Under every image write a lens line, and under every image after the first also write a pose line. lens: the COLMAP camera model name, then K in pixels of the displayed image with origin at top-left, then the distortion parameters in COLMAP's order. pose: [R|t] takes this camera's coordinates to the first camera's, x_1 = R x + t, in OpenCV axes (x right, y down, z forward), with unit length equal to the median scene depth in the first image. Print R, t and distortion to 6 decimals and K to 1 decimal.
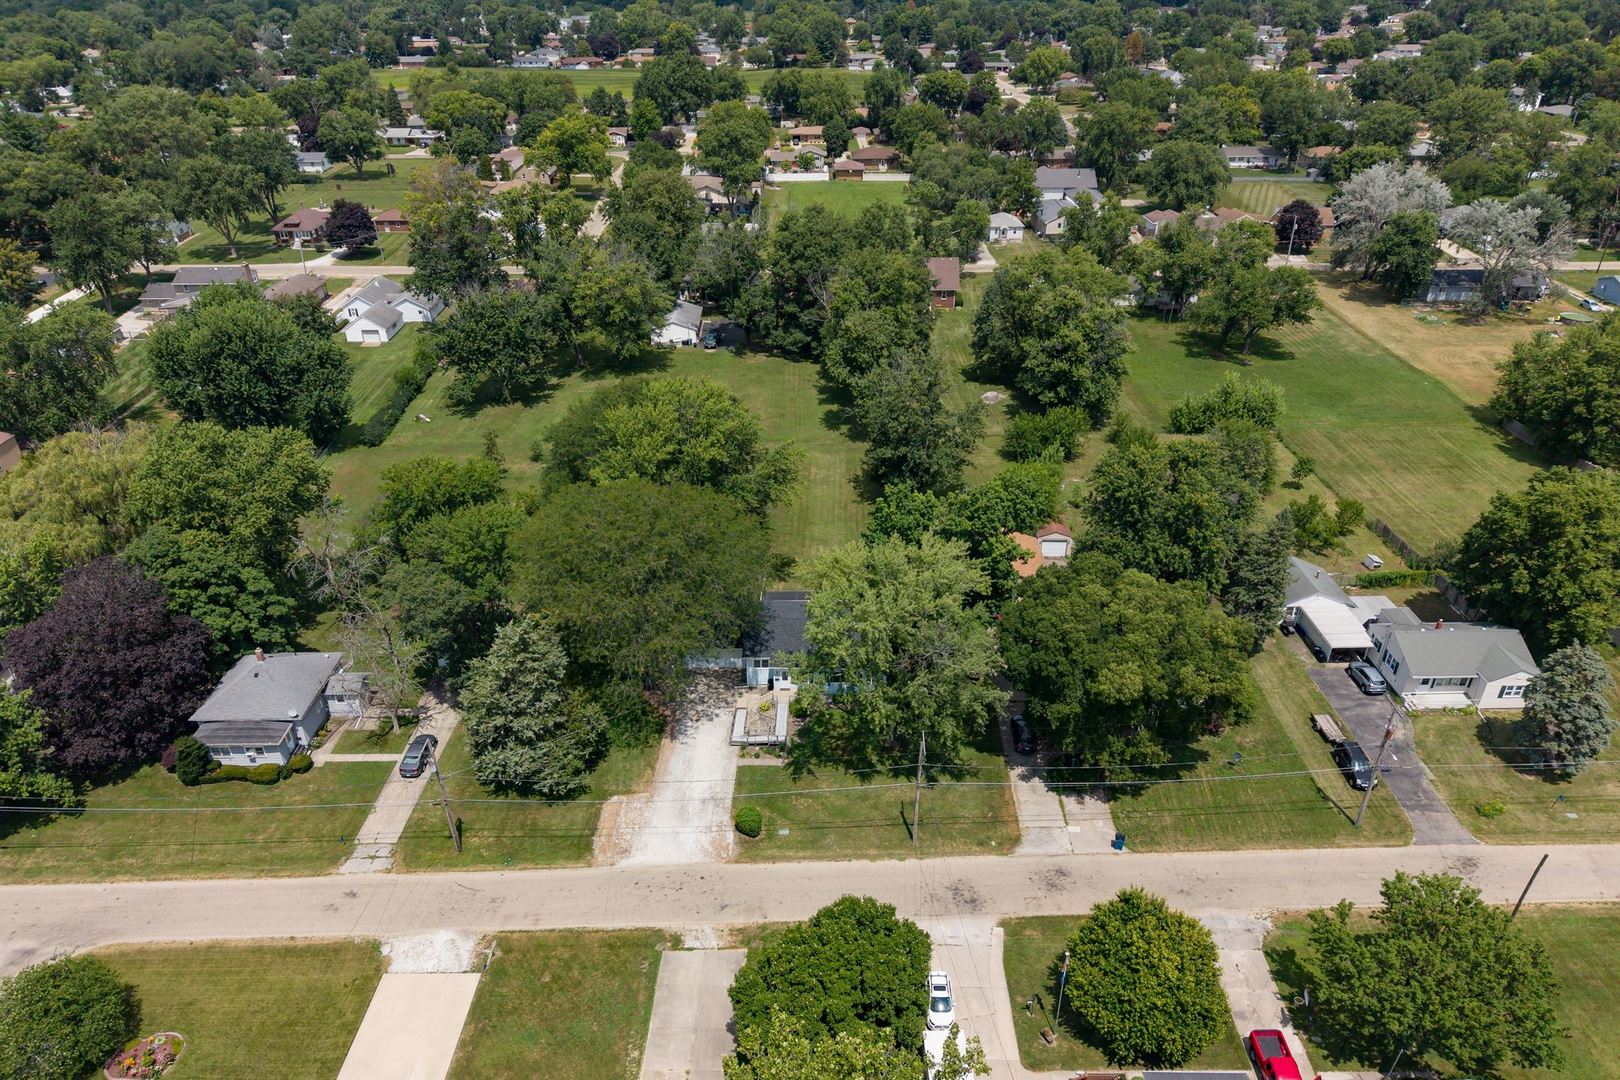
lens RADIAL K [[1081.8, 0, 809.6], [0, 1081.8, 609.1], [0, 0, 1]] dist [0.039313, -0.042904]
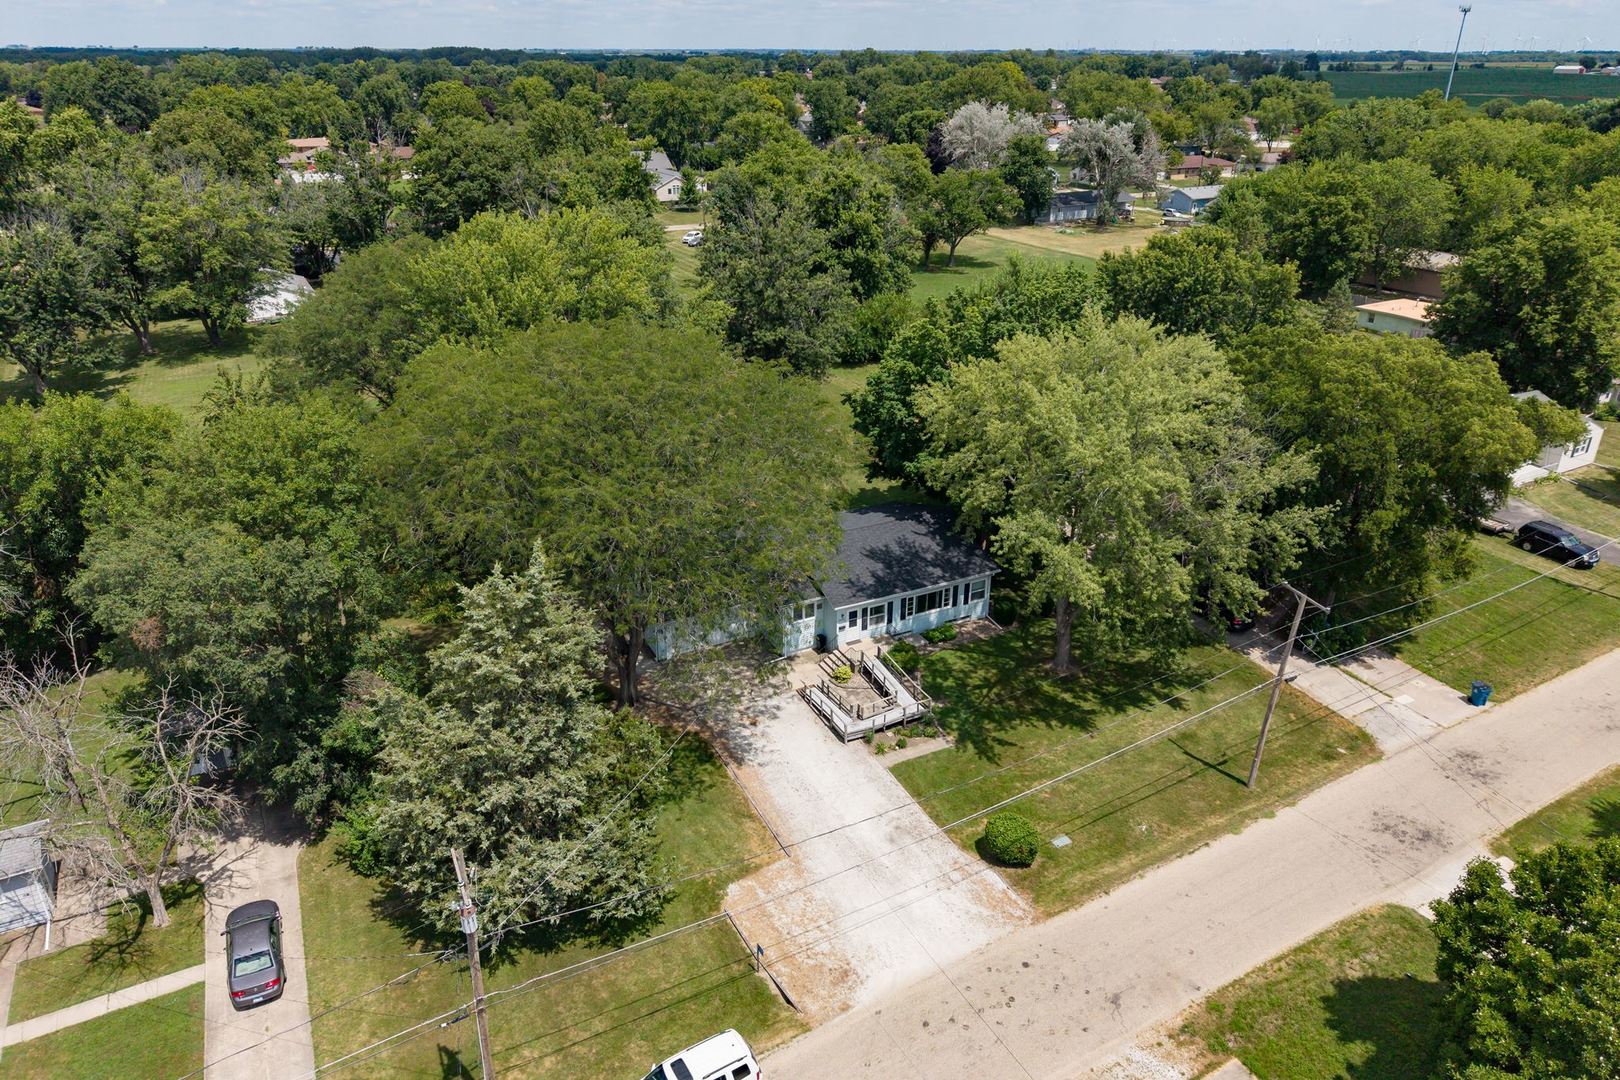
lens RADIAL K [[1083.4, 0, 810.0], [0, 1083.4, 540.0], [0, 0, 1]] dist [0.038346, -0.045087]
pose [[0.878050, -0.189523, 0.439441, -0.298066], [0.243603, 0.967379, -0.069531, 0.053857], [-0.411928, 0.168101, 0.895576, 0.442900]]
